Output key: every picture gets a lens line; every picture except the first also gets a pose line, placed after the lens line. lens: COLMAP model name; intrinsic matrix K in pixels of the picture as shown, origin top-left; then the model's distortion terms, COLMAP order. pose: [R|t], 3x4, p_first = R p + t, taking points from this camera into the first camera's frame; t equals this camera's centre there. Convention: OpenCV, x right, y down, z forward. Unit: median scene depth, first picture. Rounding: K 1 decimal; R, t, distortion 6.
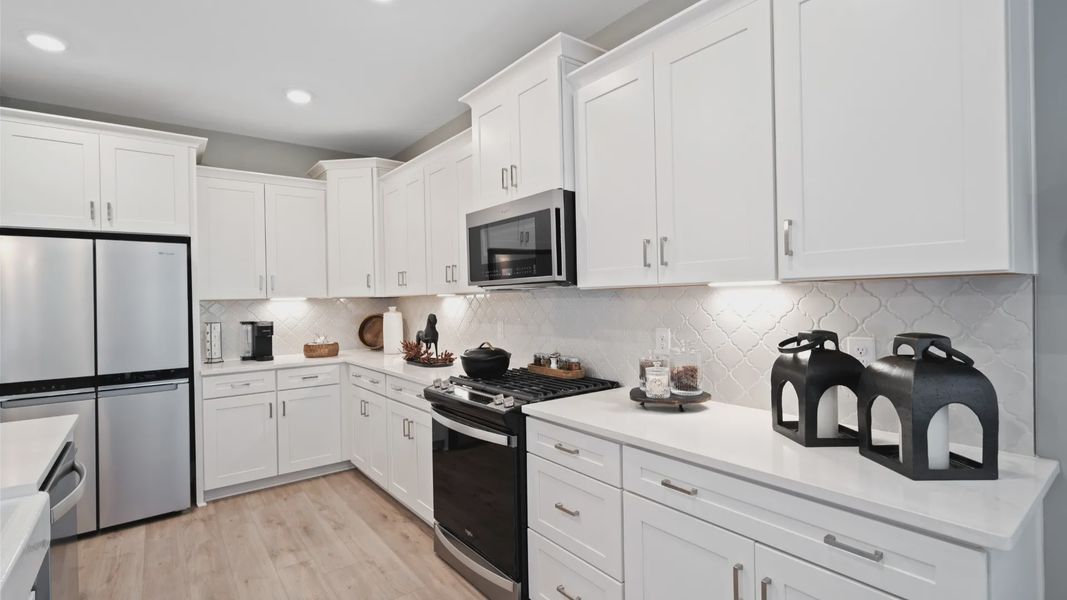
lens RADIAL K [[485.8, 0, 535.3], [0, 485.8, 297.4], [0, 0, 1]] dist [-0.002123, -0.000352]
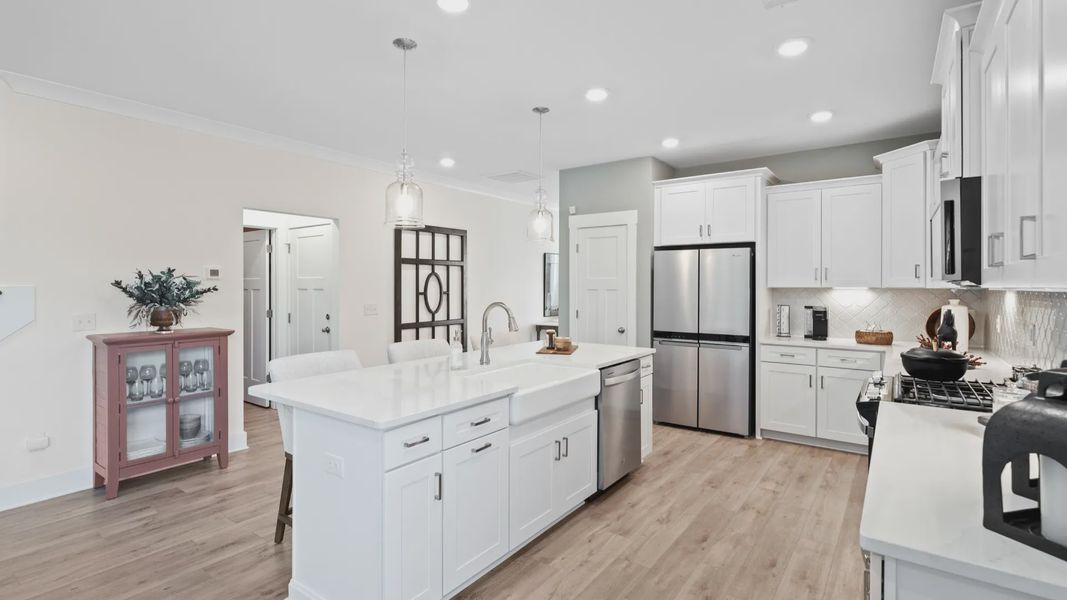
lens RADIAL K [[485.8, 0, 536.4], [0, 485.8, 292.8], [0, 0, 1]] dist [-0.002123, -0.000352]
pose [[0.302421, 0.035262, -0.952522, 0.399828], [-0.009335, 0.999377, 0.034033, -0.020353], [0.953129, -0.001400, 0.302562, -0.008082]]
